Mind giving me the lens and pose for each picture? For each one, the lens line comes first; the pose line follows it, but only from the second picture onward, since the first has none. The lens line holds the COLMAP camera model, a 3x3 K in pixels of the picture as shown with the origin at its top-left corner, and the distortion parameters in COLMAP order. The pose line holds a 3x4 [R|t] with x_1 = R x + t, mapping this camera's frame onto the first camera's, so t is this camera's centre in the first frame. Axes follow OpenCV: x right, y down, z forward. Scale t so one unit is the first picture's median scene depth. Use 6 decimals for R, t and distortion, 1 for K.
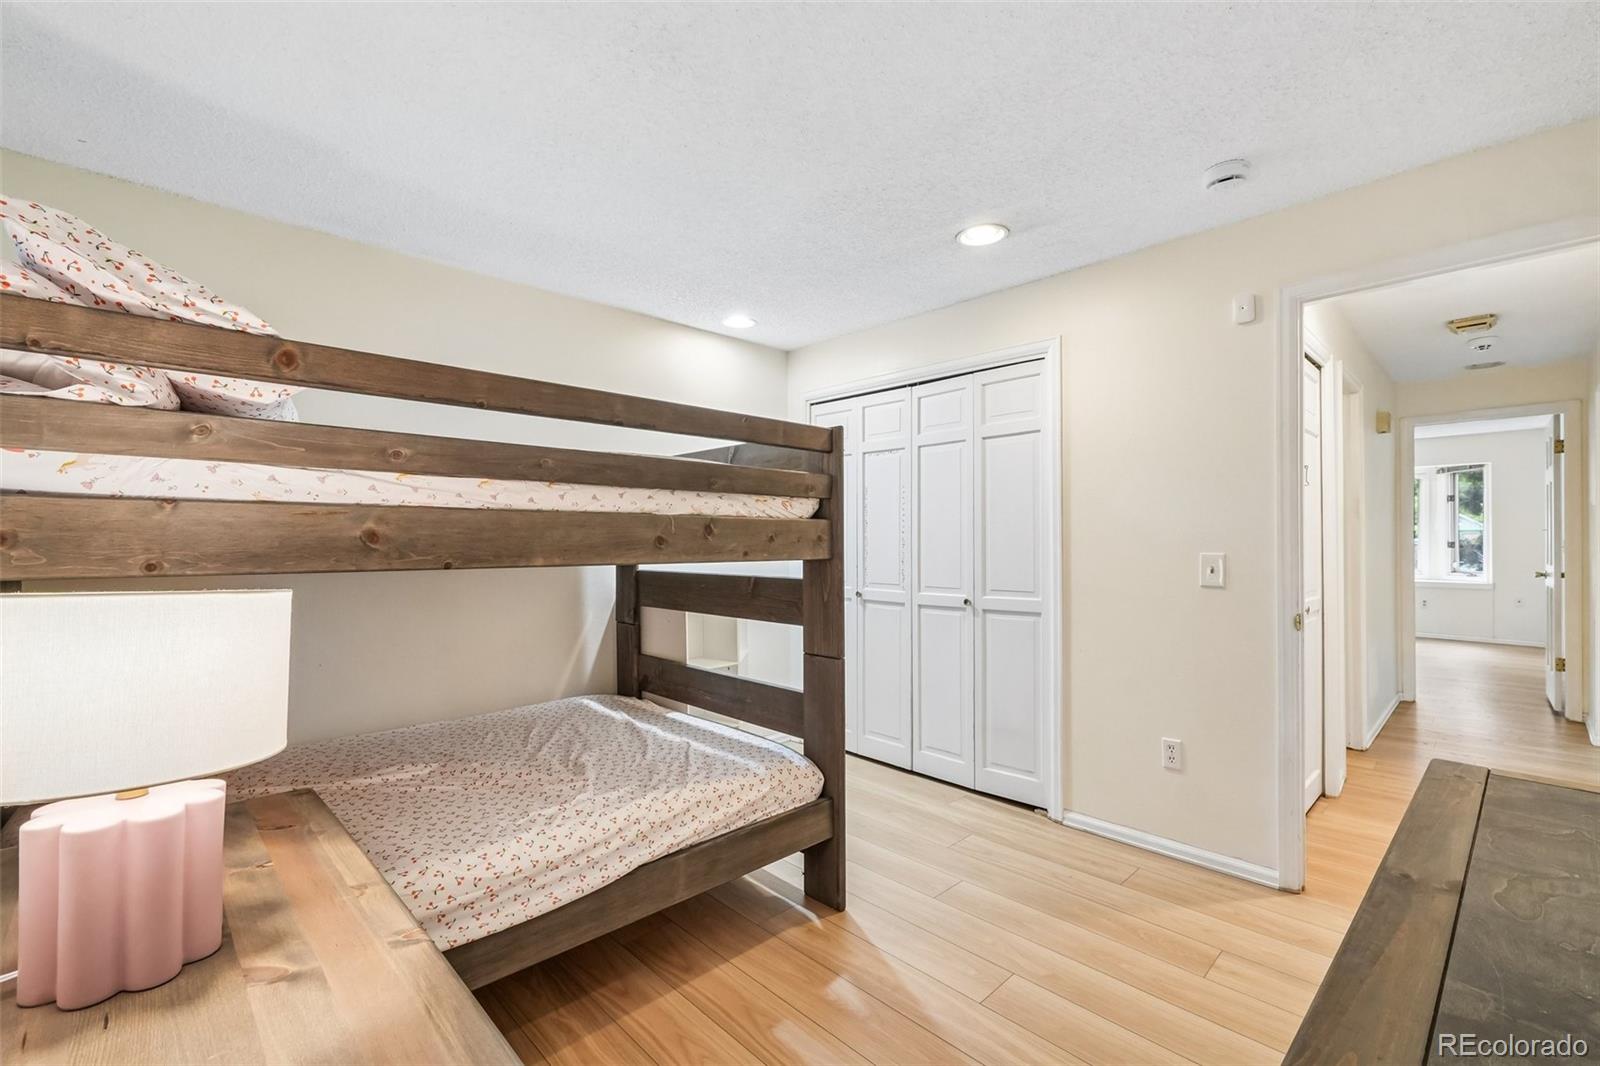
lens RADIAL K [[680.9, 0, 795.2], [0, 680.9, 542.0], [0, 0, 1]] dist [-0.001905, 0.000186]
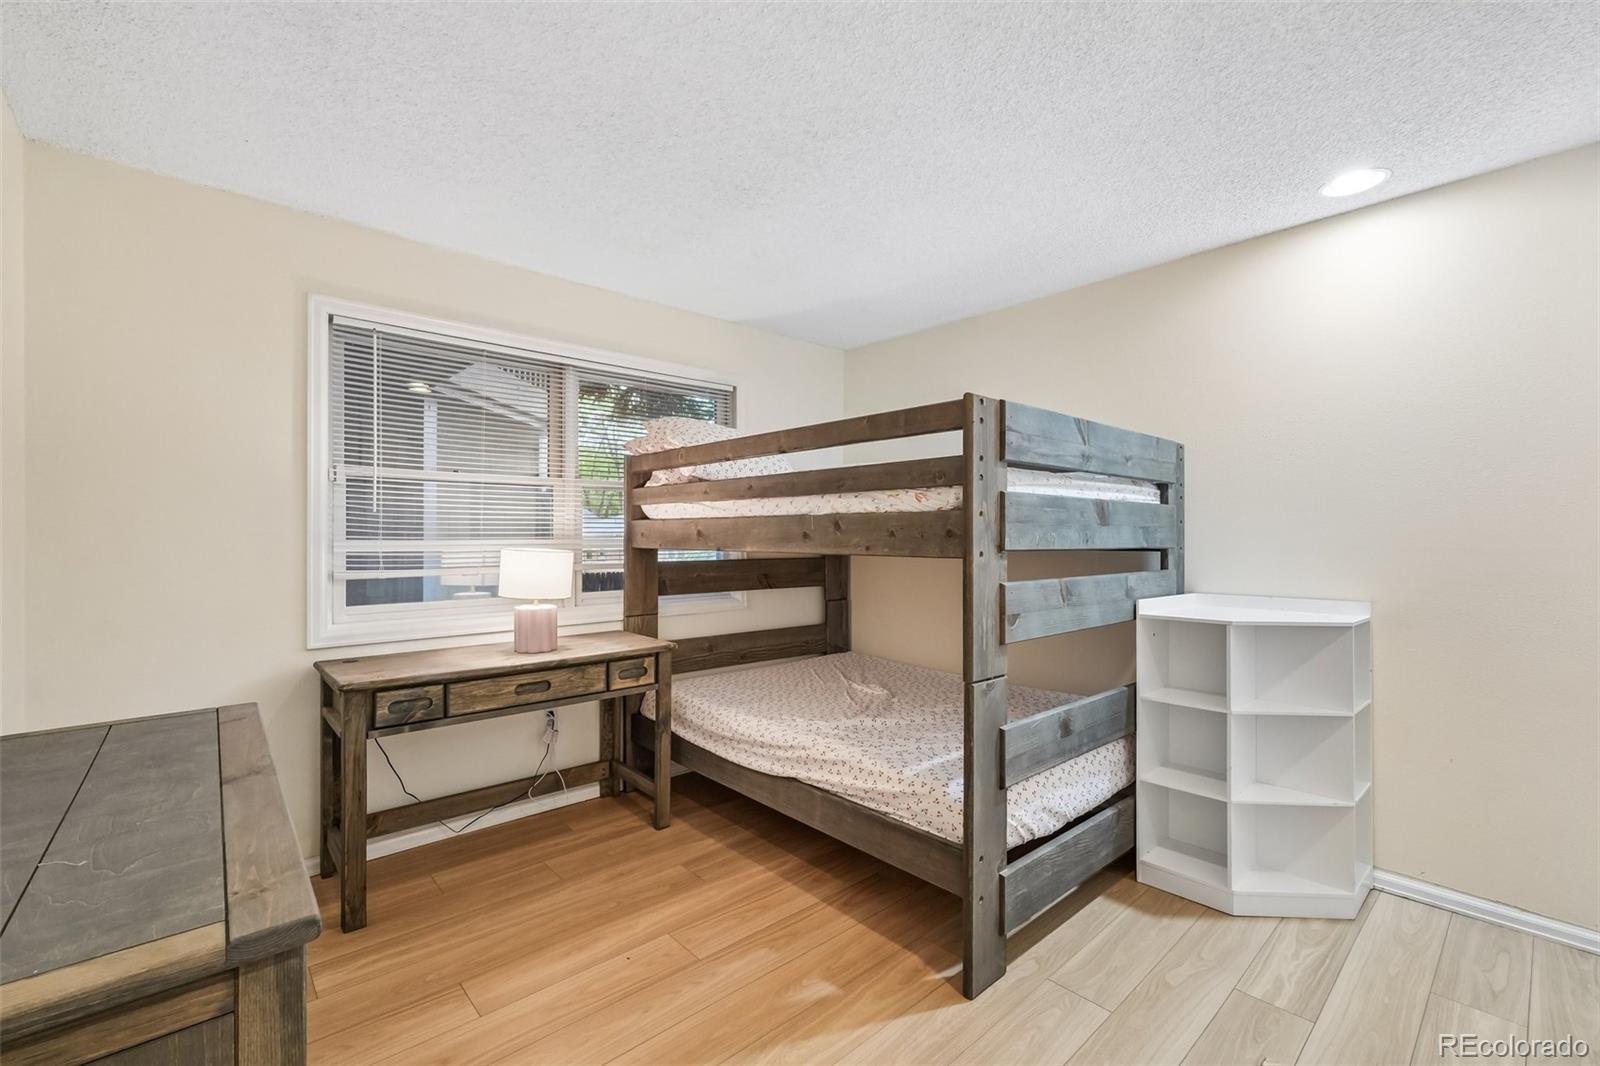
lens RADIAL K [[686.0, 0, 811.6], [0, 686.0, 533.0], [0, 0, 1]] dist [-0.000857, 0.000630]
pose [[-0.016296, -0.001934, -0.999865, 1.048336], [-0.000905, 0.999998, -0.001919, -0.004279], [0.999867, 0.000873, -0.016298, 0.987431]]
